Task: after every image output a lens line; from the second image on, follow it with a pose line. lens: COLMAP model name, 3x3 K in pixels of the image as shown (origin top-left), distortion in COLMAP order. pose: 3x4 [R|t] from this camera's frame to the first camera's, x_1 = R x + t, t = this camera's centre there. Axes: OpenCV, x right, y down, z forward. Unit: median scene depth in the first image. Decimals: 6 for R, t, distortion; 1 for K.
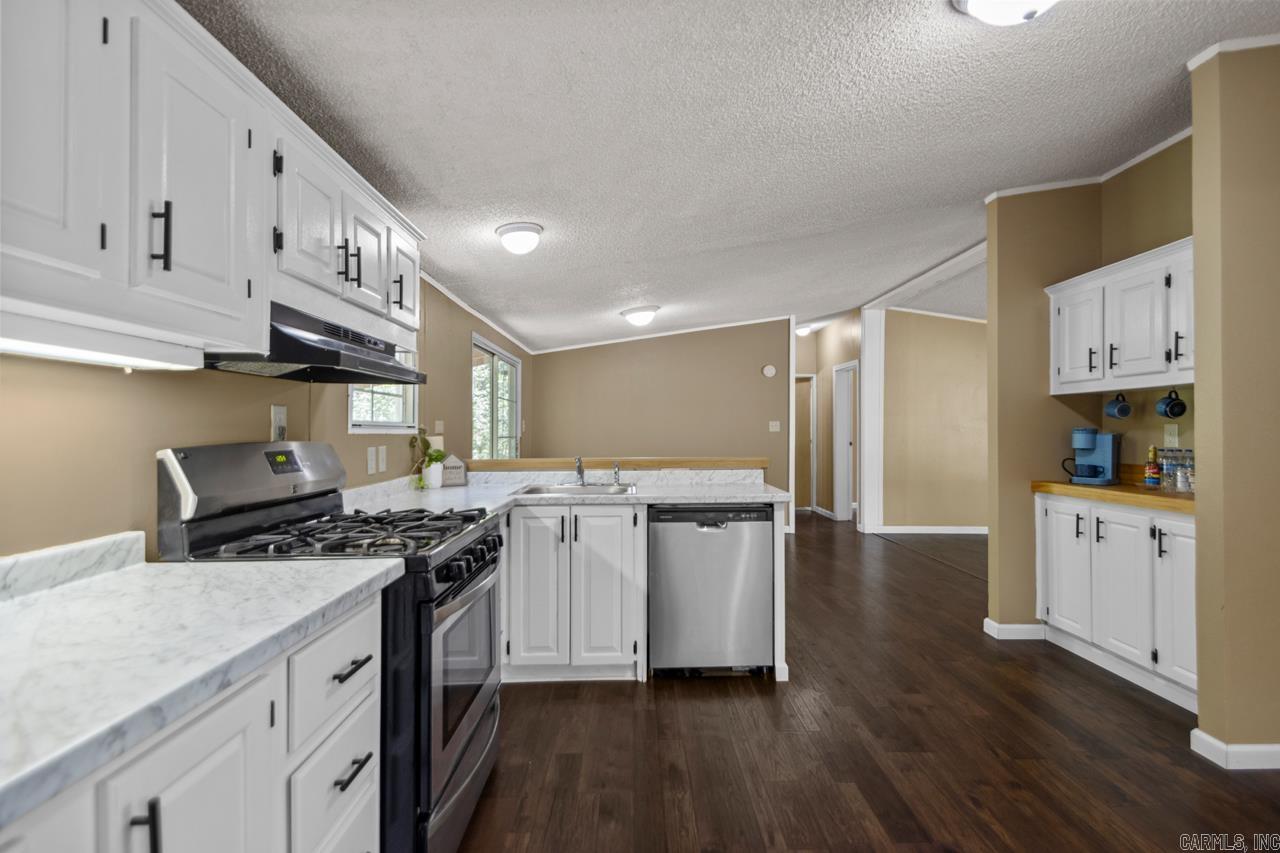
lens RADIAL K [[592.4, 0, 638.7], [0, 592.4, 425.2], [0, 0, 1]] dist [0.027076, -0.014413]
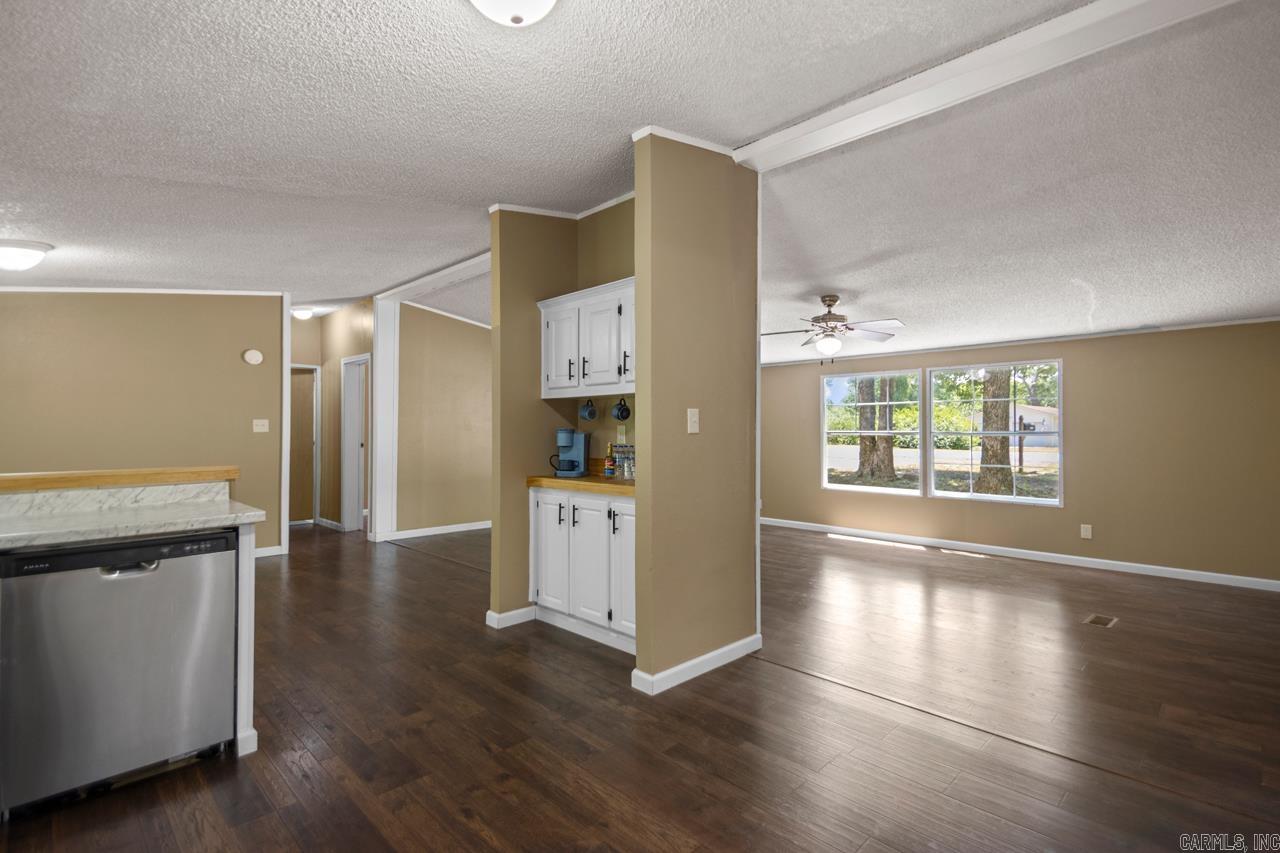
lens RADIAL K [[592.4, 0, 650.2], [0, 592.4, 426.4], [0, 0, 1]] dist [0.027076, -0.014413]
pose [[0.716570, 0.002775, 0.697509, 0.069619], [-0.004365, 0.999990, 0.000507, -0.000111], [-0.697501, -0.003408, 0.716576, 0.072915]]
